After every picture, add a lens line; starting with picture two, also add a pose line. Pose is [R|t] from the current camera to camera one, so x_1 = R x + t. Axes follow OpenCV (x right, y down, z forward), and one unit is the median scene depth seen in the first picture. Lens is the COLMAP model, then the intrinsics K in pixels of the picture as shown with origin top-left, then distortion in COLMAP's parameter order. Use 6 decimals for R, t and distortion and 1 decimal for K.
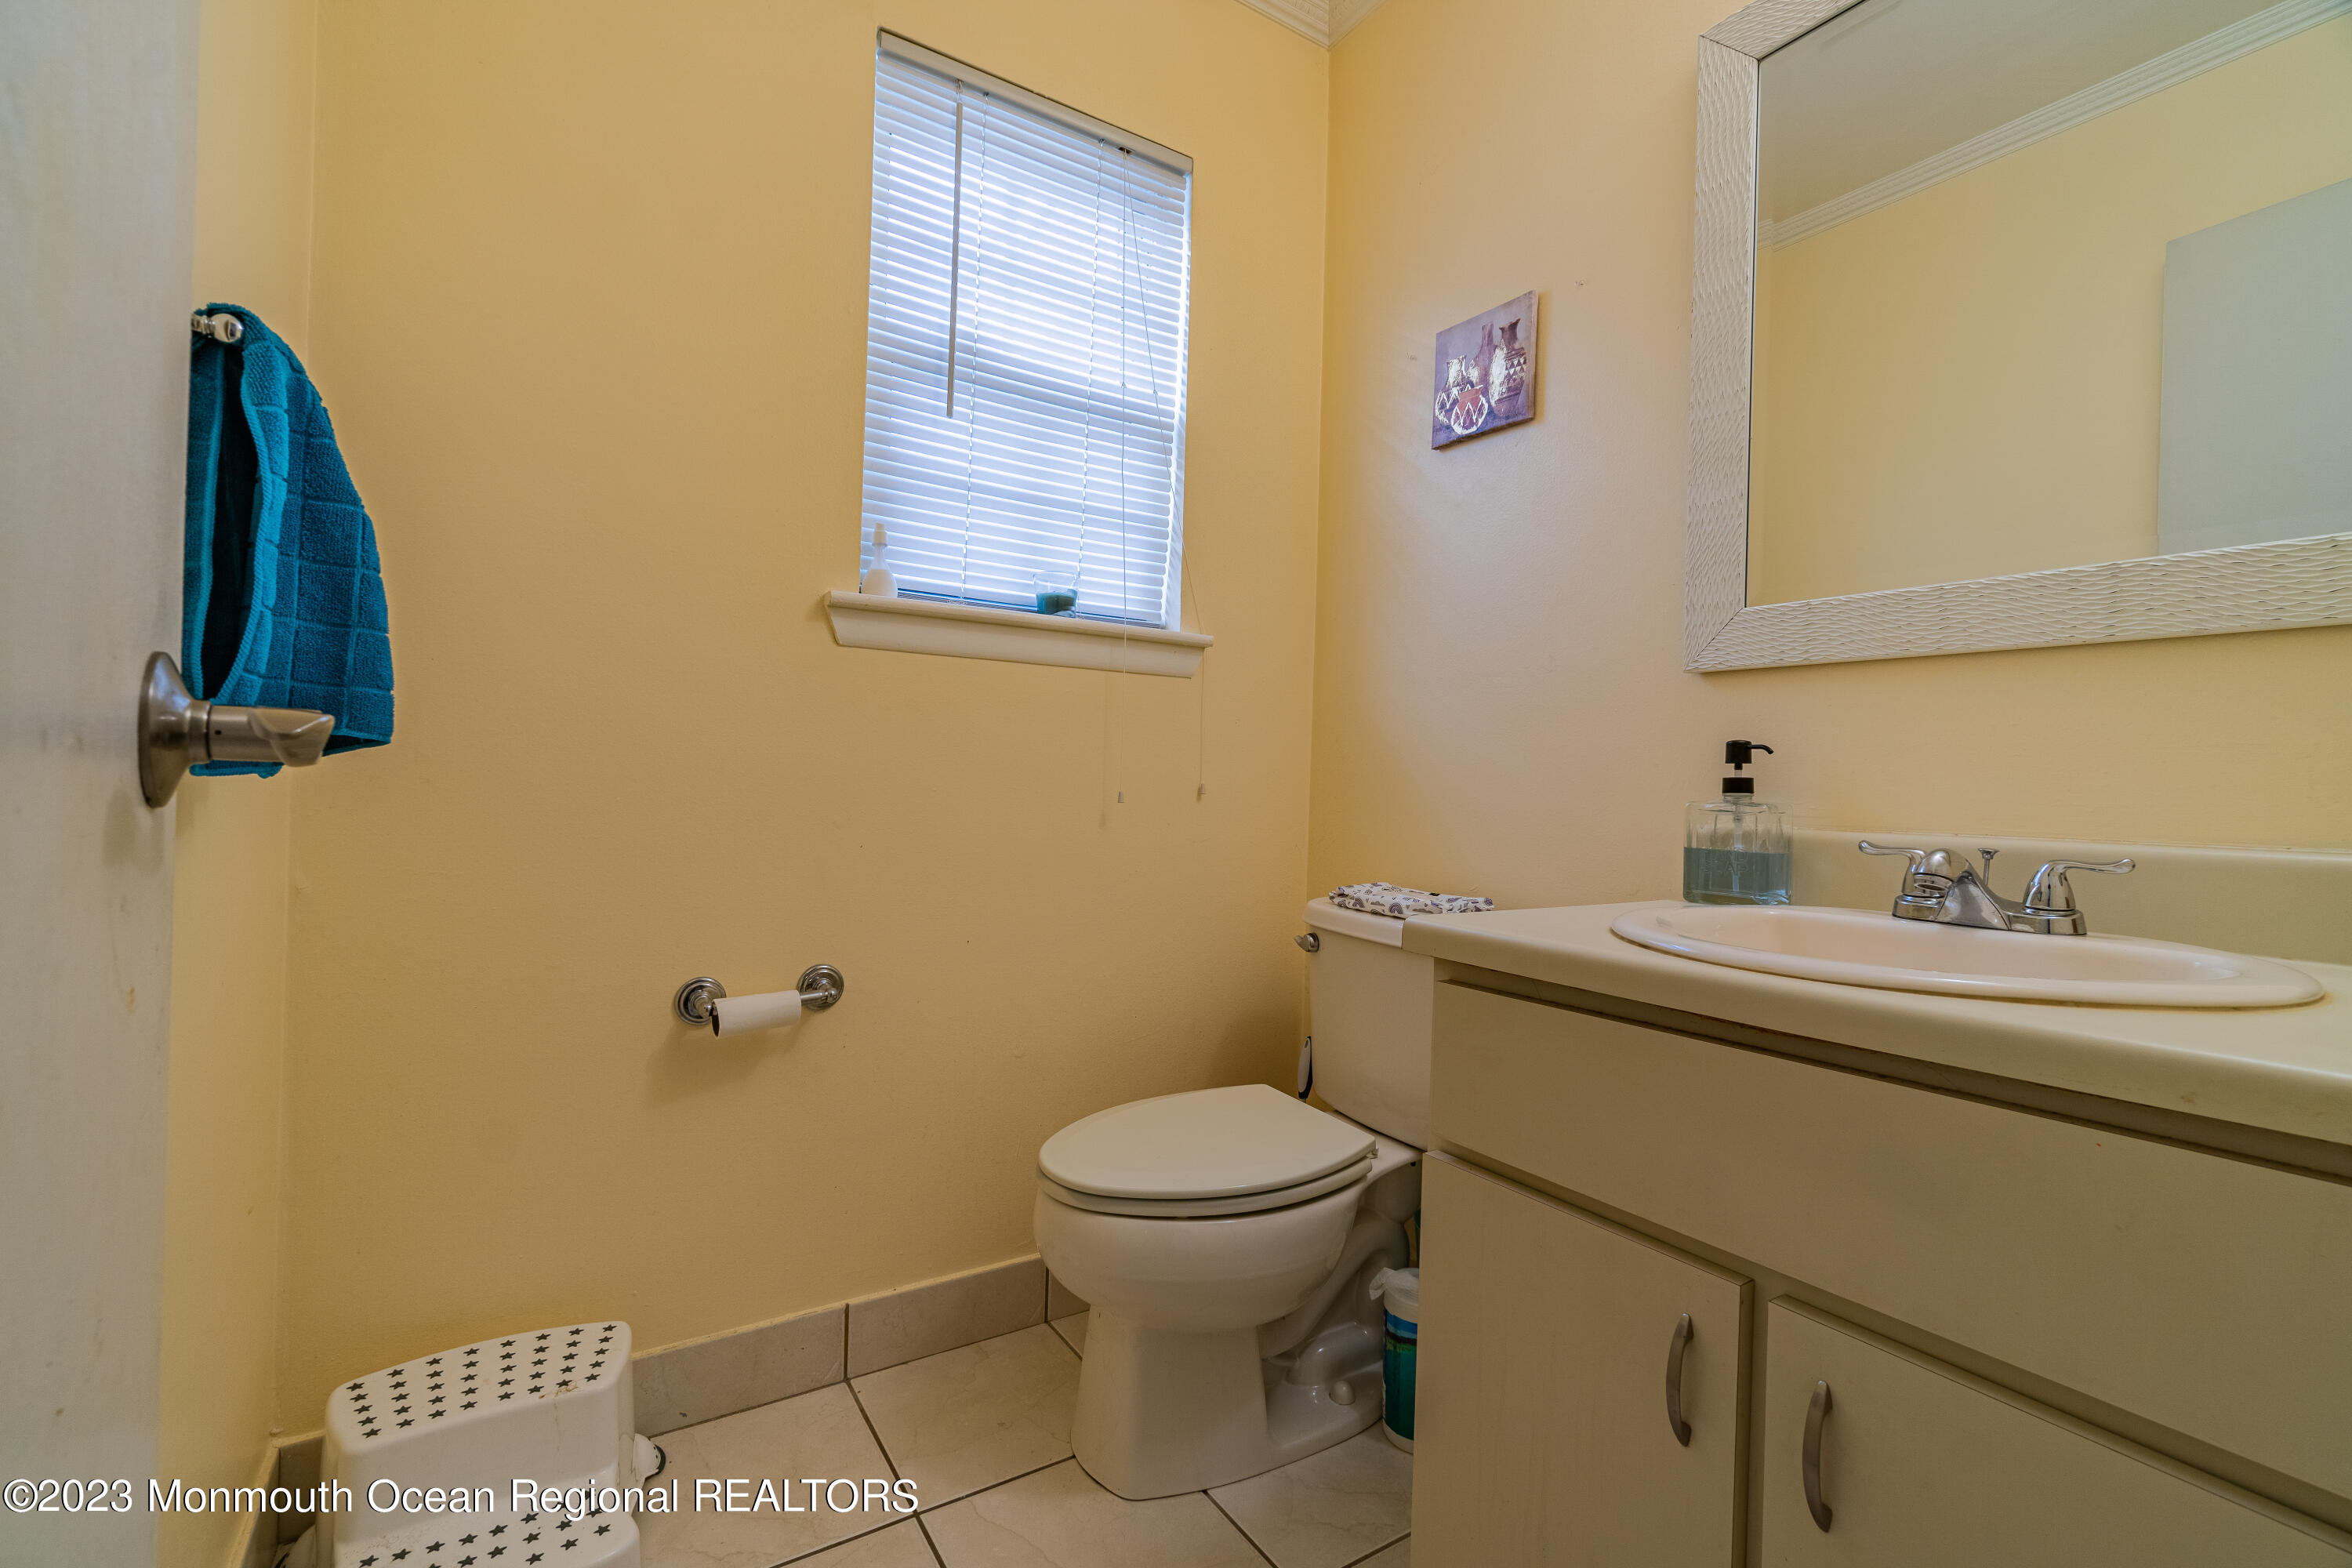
lens RADIAL K [[1010.0, 0, 1158.3], [0, 1010.0, 785.8], [0, 0, 1]] dist [-0.005128, 0.001479]
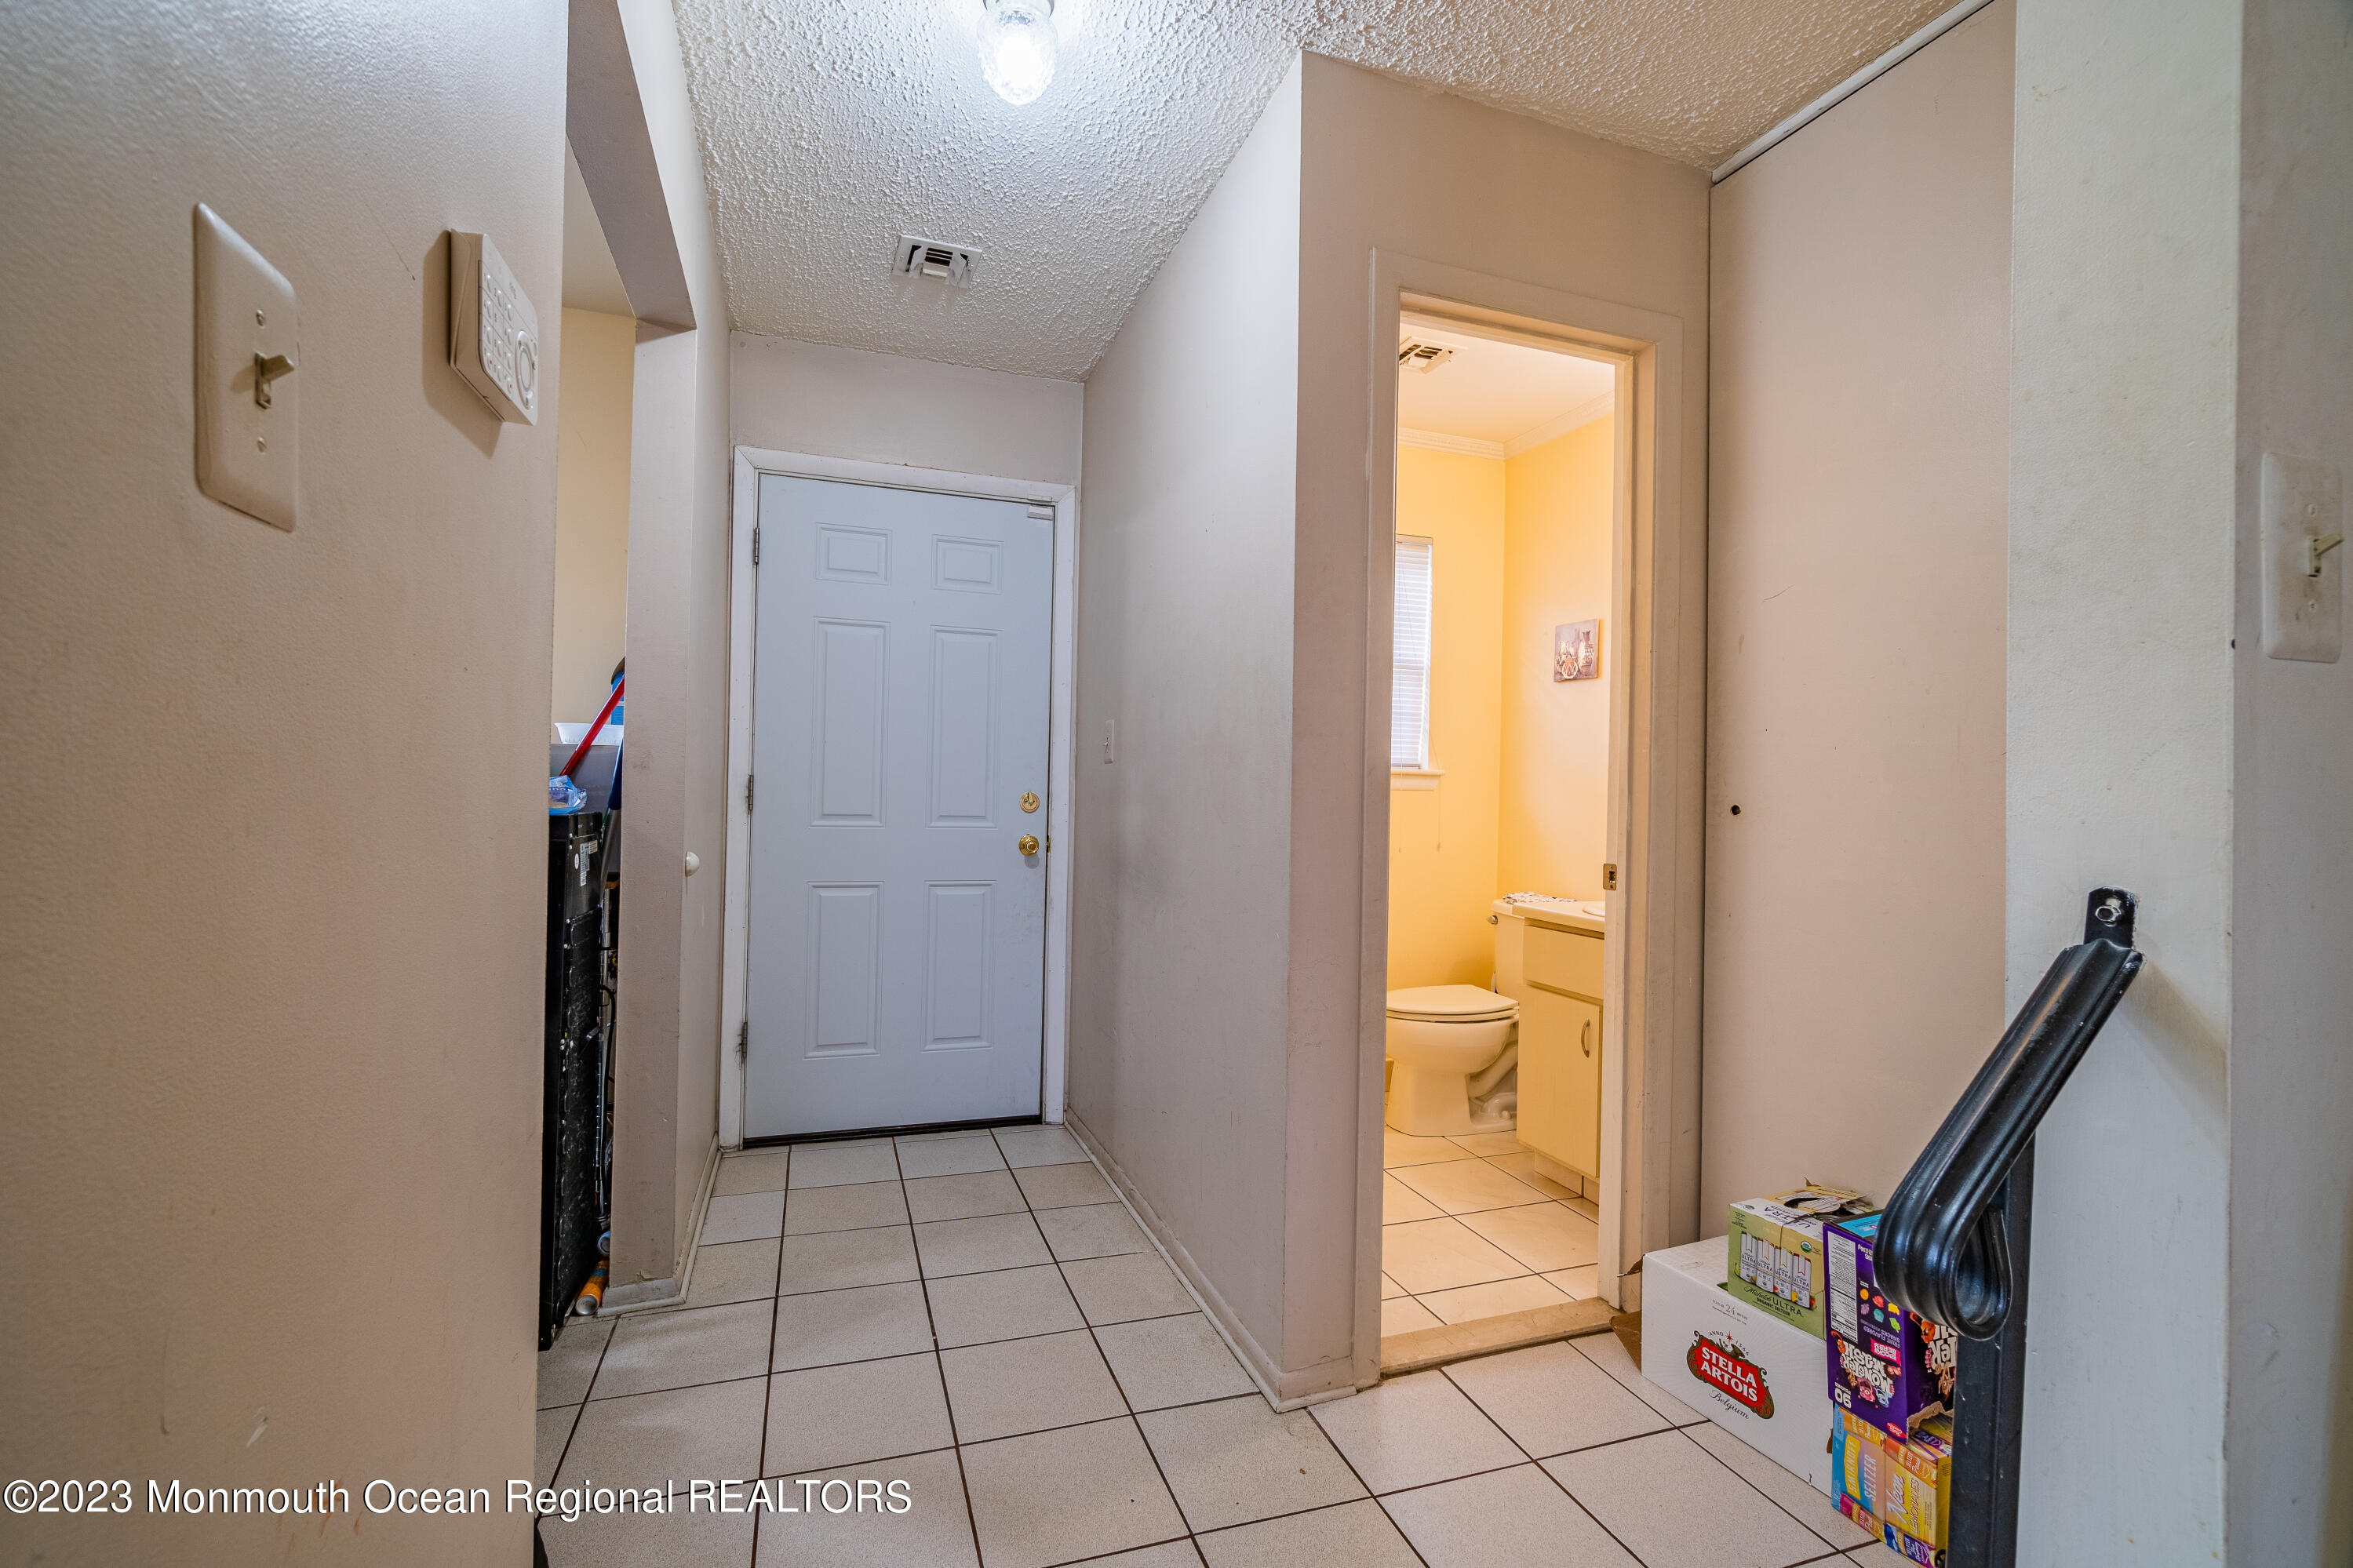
lens RADIAL K [[1010.3, 0, 1158.8], [0, 1010.3, 785.8], [0, 0, 1]] dist [-0.005128, 0.001479]
pose [[0.972719, -0.008478, -0.231833, -0.038779], [0.005613, 0.999900, -0.013013, -0.102088], [0.231920, 0.011356, 0.972668, -1.226740]]
